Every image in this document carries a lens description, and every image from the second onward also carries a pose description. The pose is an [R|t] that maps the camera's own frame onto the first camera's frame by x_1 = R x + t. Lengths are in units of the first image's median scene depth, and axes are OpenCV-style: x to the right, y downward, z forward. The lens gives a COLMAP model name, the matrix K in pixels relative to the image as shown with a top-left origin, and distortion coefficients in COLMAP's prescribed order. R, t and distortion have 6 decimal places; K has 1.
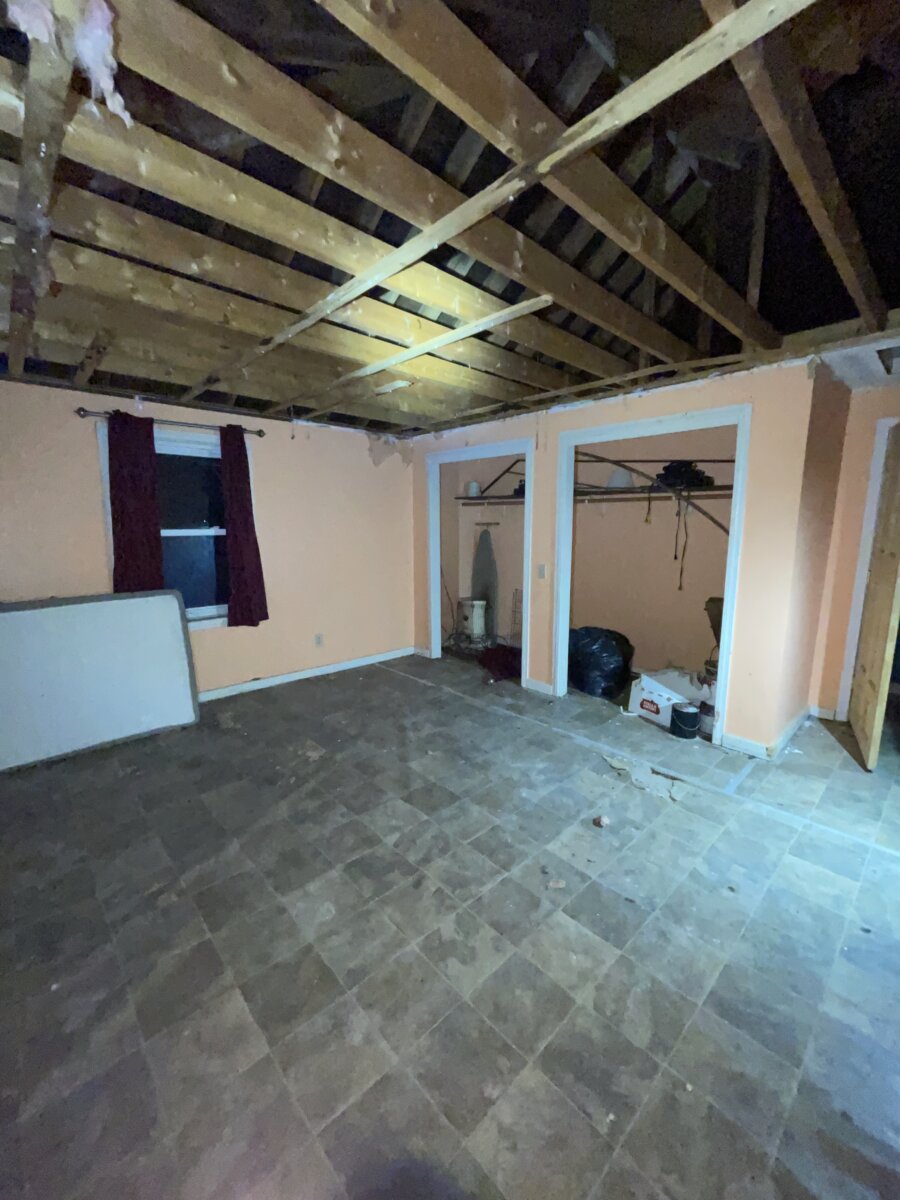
lens RADIAL K [[480.4, 0, 450.5], [0, 480.4, 600.9], [0, 0, 1]] dist [-0.005214, -0.000337]
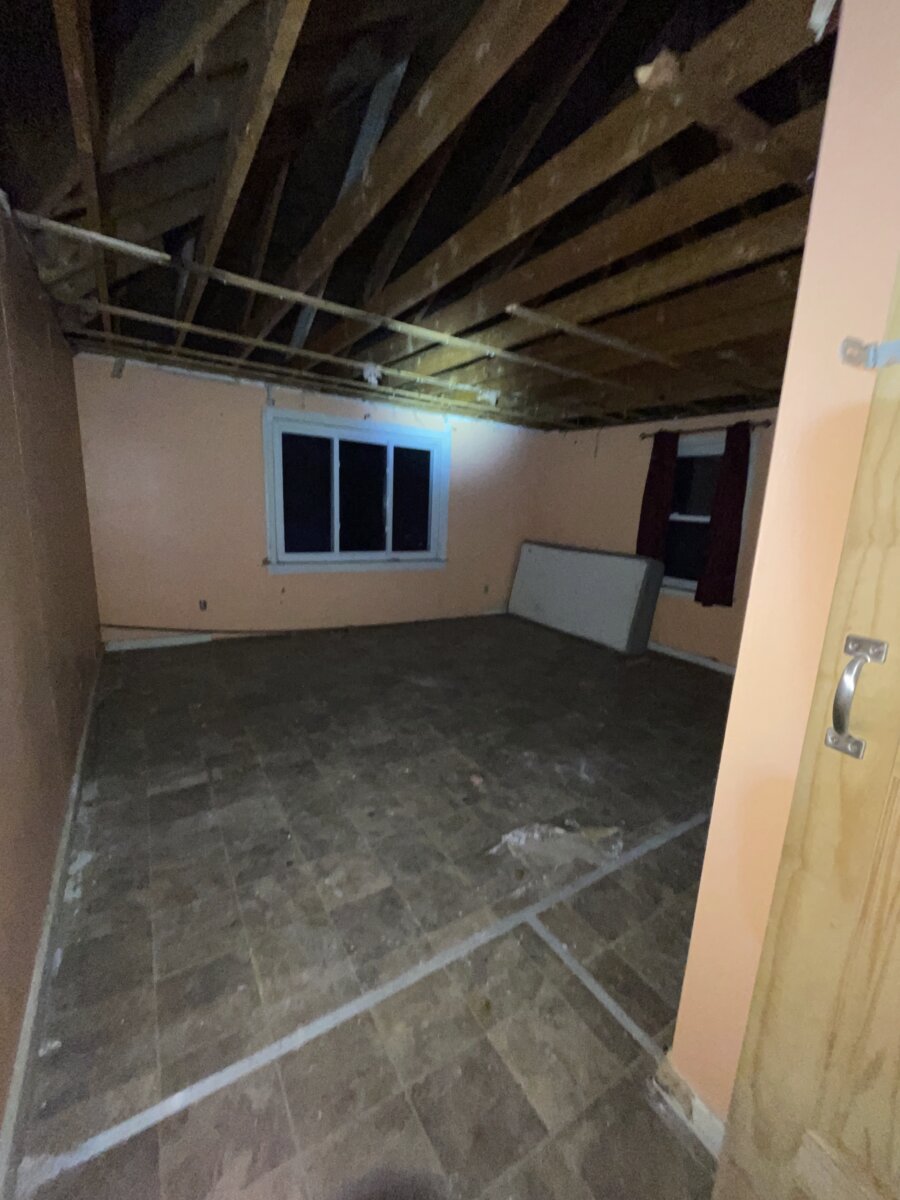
lens RADIAL K [[480.4, 0, 452.6], [0, 480.4, 601.2], [0, 0, 1]] dist [-0.005214, -0.000337]
pose [[-0.172474, 0.192718, -0.965978, 1.060428], [-0.211309, 0.950604, 0.227379, -0.121276], [0.962082, 0.243336, -0.123232, 0.817640]]
